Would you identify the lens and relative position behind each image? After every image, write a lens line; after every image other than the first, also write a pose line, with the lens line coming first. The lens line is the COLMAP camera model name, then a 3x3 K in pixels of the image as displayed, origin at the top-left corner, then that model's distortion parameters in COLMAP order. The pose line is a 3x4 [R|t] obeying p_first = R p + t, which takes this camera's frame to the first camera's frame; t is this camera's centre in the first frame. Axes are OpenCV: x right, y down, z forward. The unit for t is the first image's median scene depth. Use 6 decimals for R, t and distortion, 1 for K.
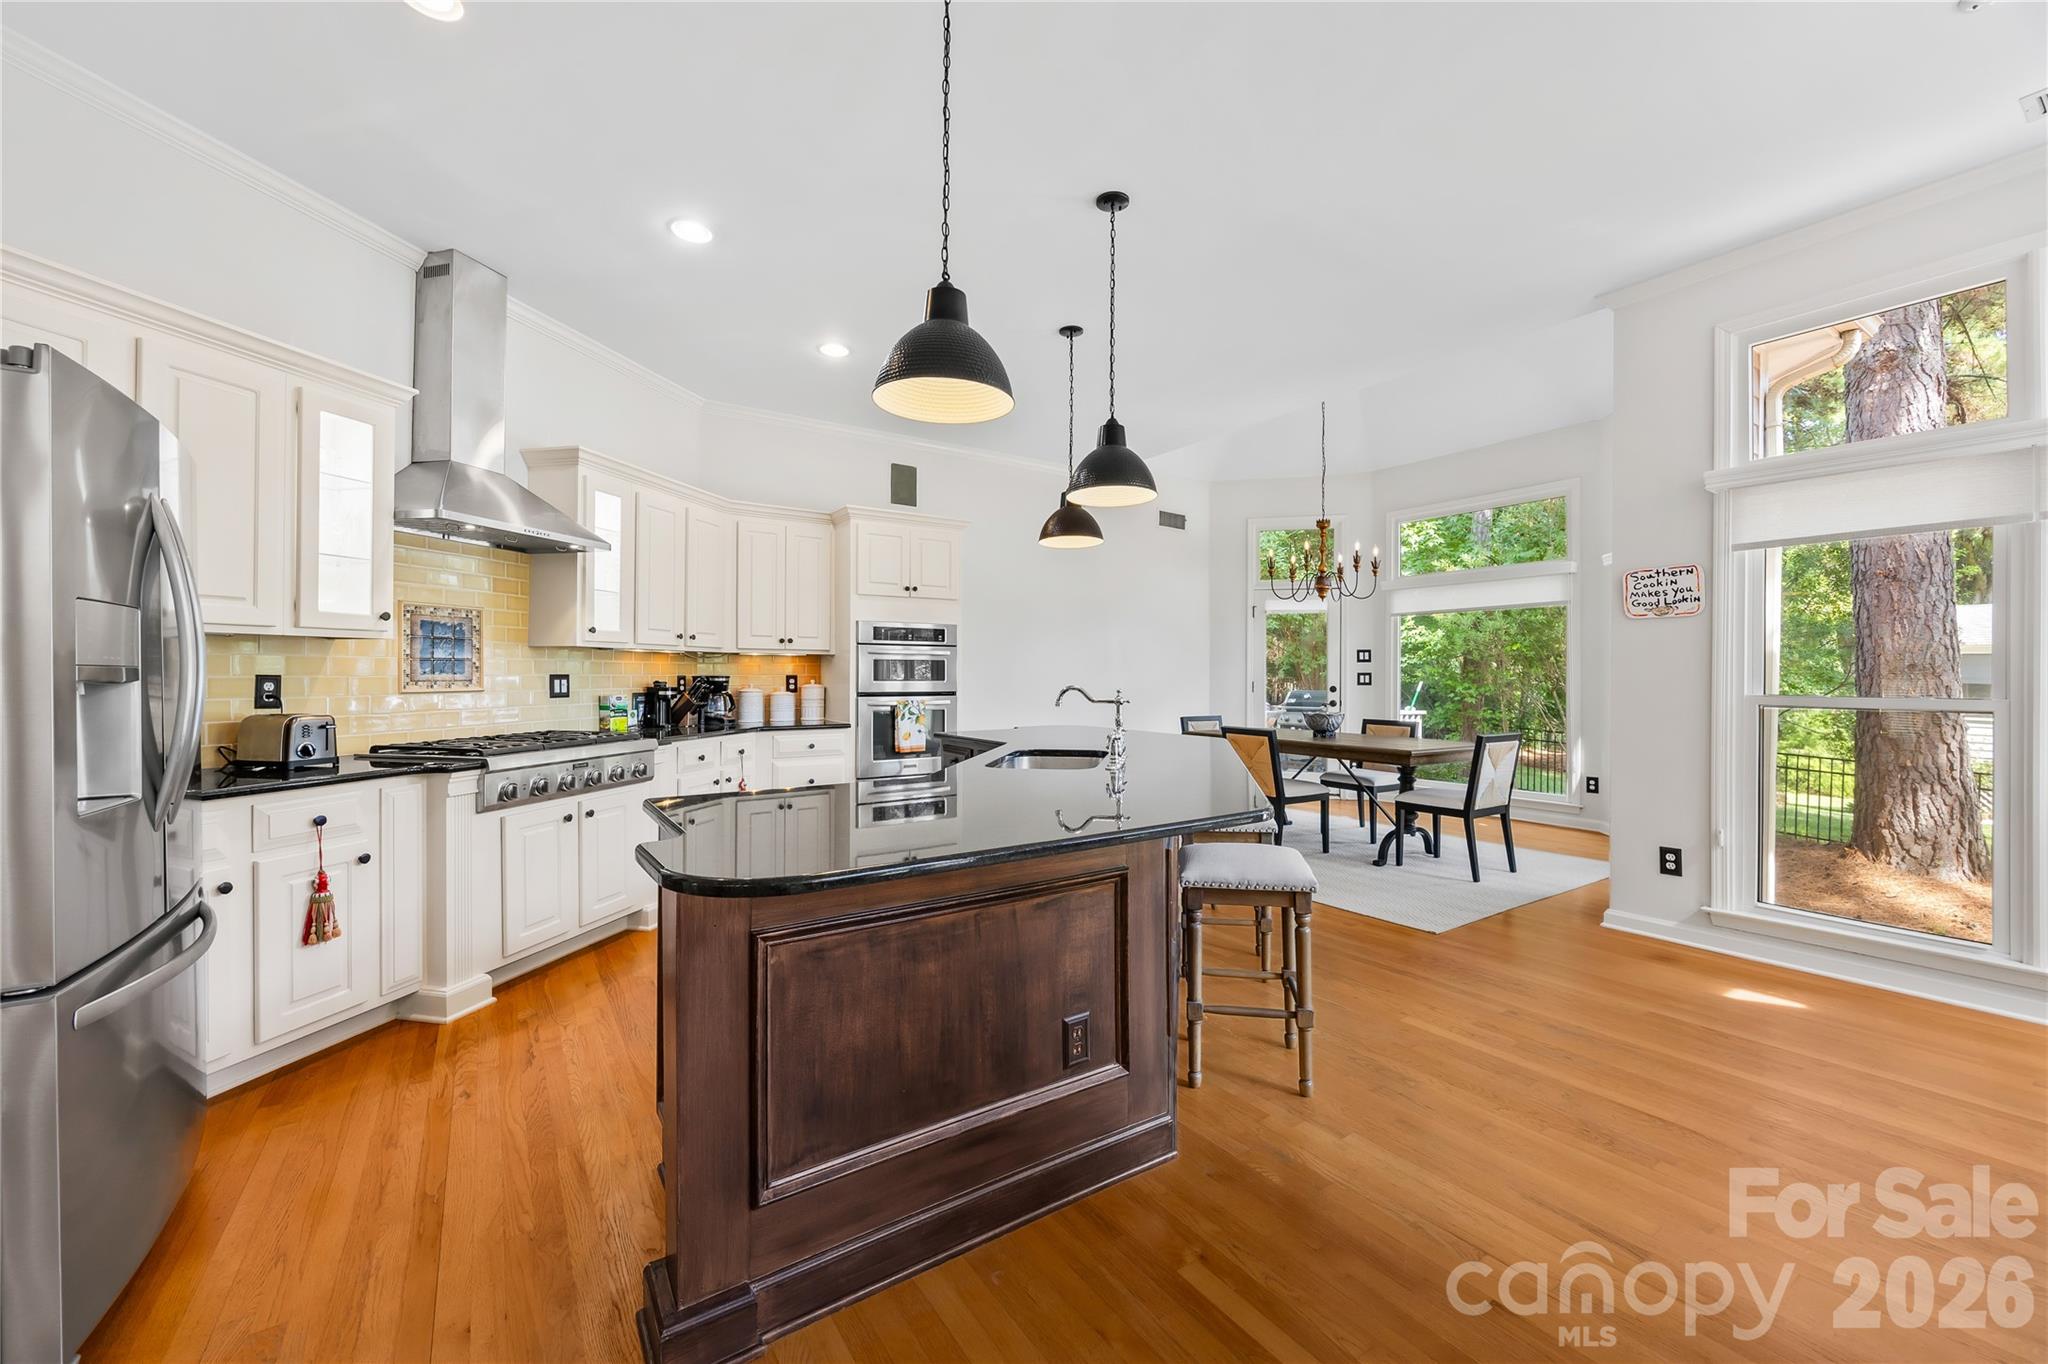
lens RADIAL K [[797.7, 0, 1030.1], [0, 797.7, 665.4], [0, 0, 1]] dist [-0.005118, 0.000449]
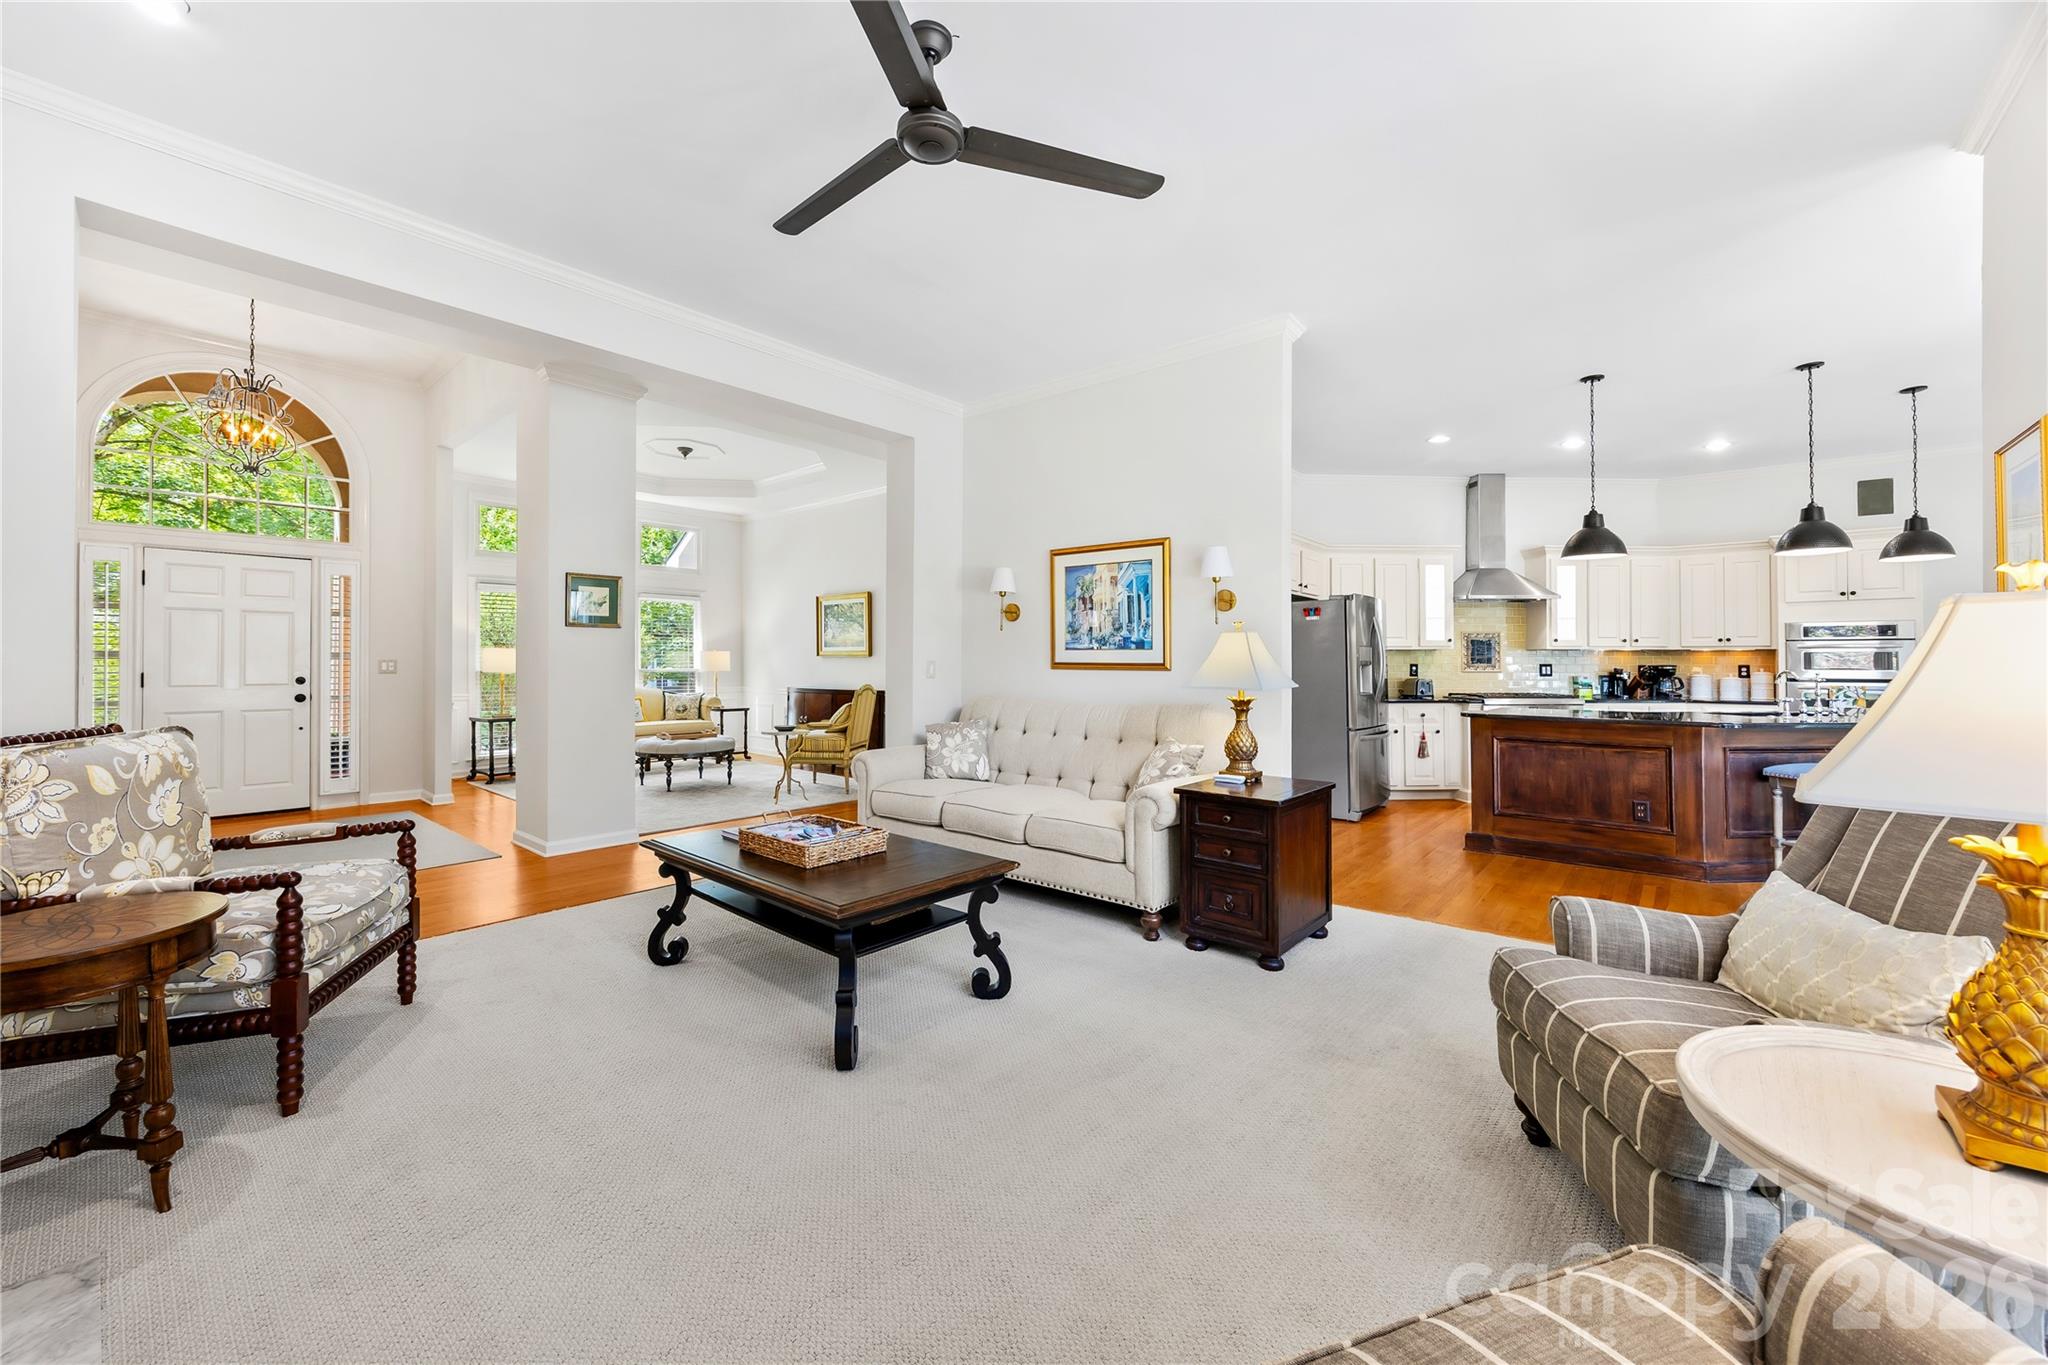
lens RADIAL K [[797.7, 0, 1017.2], [0, 797.7, 650.5], [0, 0, 1]] dist [-0.005118, 0.000449]
pose [[0.267433, -0.015761, -0.963448, 0.778698], [0.008797, 0.999864, -0.013914, -0.004733], [0.963536, -0.004755, 0.267536, -0.616600]]
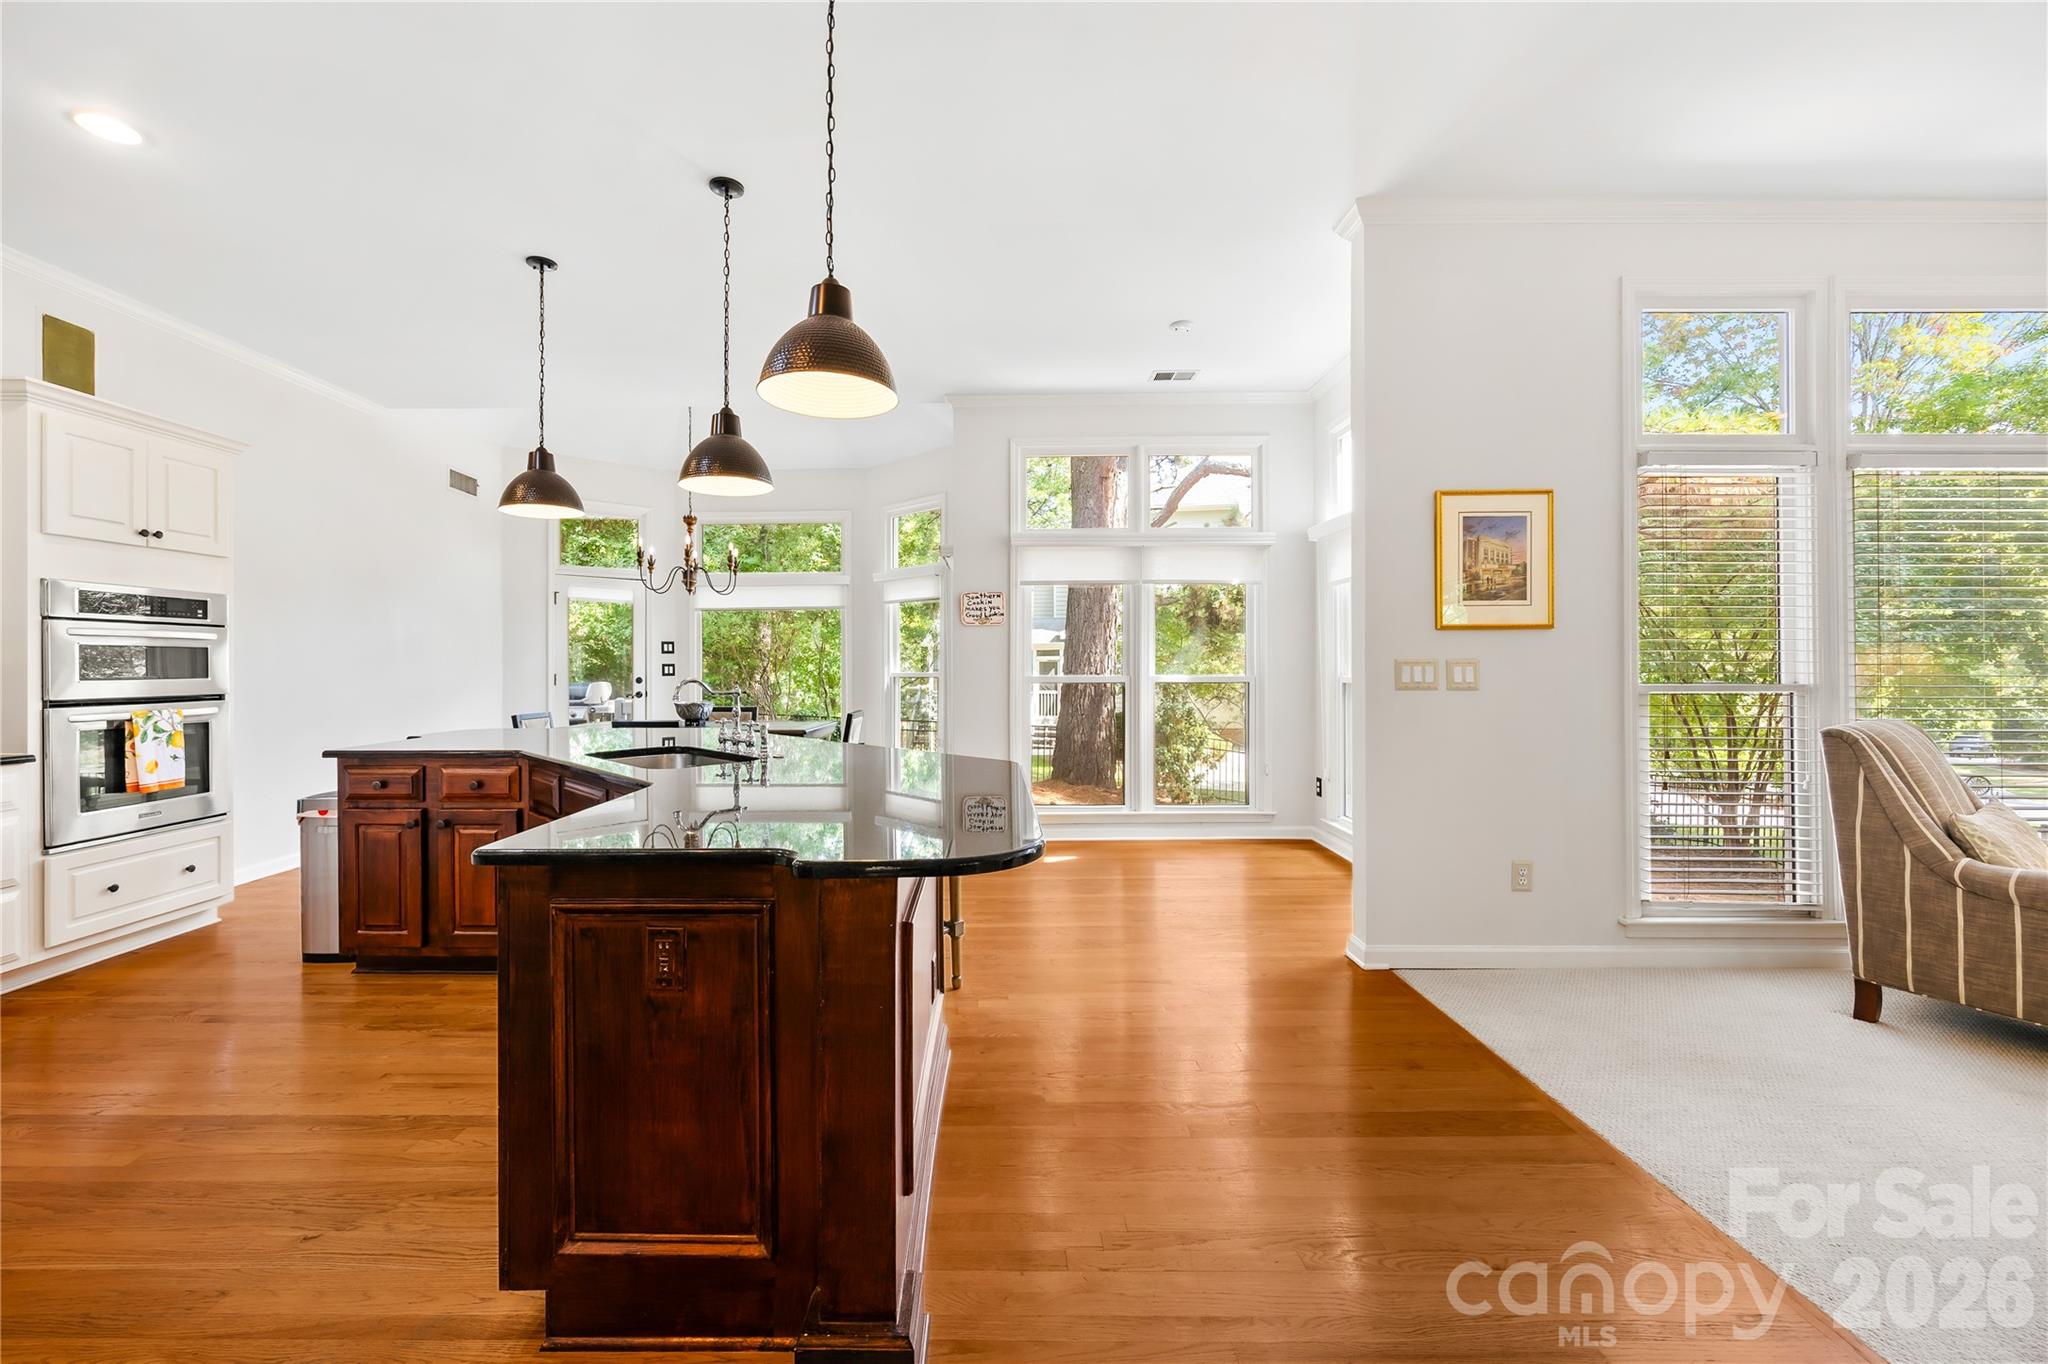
lens RADIAL K [[800.2, 0, 1023.6], [0, 800.2, 675.4], [0, 0, 1]] dist [-0.002161, 0.000333]
pose [[0.553109, -0.017091, 0.832933, -0.342982], [-0.003019, 0.999742, 0.022518, -0.000542], [-0.833103, -0.014969, 0.552915, 0.087834]]
